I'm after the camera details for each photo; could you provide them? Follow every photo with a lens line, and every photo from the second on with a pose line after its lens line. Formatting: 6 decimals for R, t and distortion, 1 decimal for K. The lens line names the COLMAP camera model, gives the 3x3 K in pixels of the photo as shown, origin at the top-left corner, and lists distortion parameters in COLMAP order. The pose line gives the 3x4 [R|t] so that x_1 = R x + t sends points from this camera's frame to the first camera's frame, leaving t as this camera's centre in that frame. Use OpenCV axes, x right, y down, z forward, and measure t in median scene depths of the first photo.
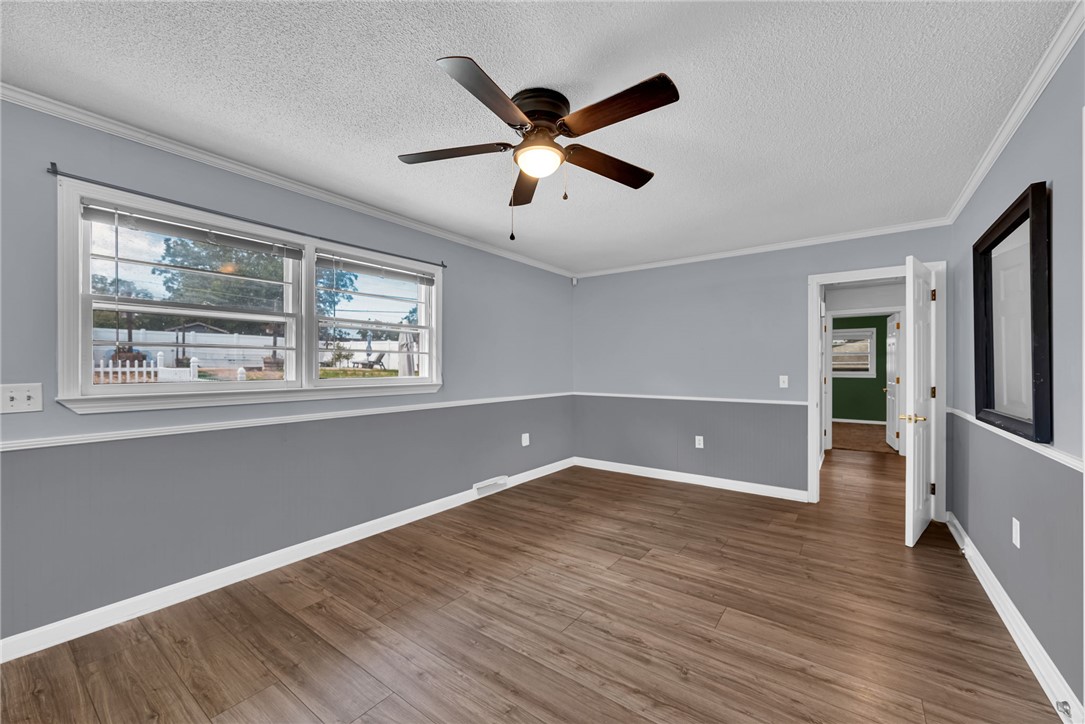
lens RADIAL K [[427.3, 0, 544.1], [0, 427.3, 364.2], [0, 0, 1]] dist [-0.000098, -0.000005]
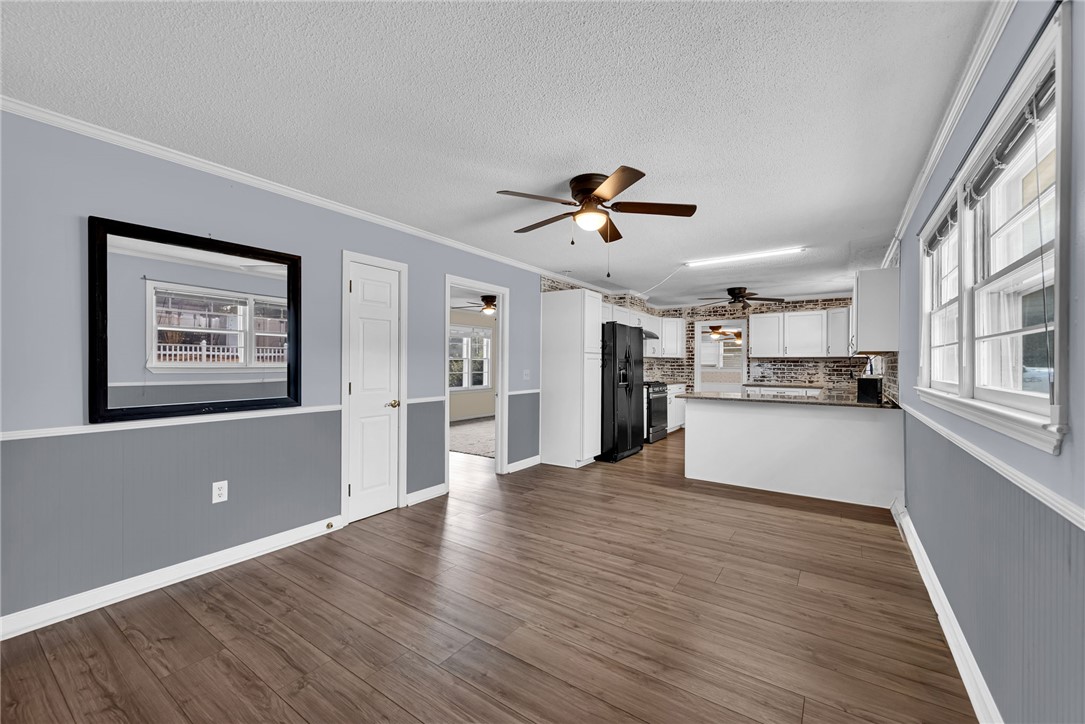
lens RADIAL K [[427.3, 0, 542.4], [0, 427.3, 362.0], [0, 0, 1]] dist [-0.000098, -0.000005]
pose [[-0.999382, -0.005654, -0.034686, 0.159345], [-0.005417, 0.999961, -0.006934, 0.008773], [0.034724, -0.006741, -0.999374, 1.960014]]
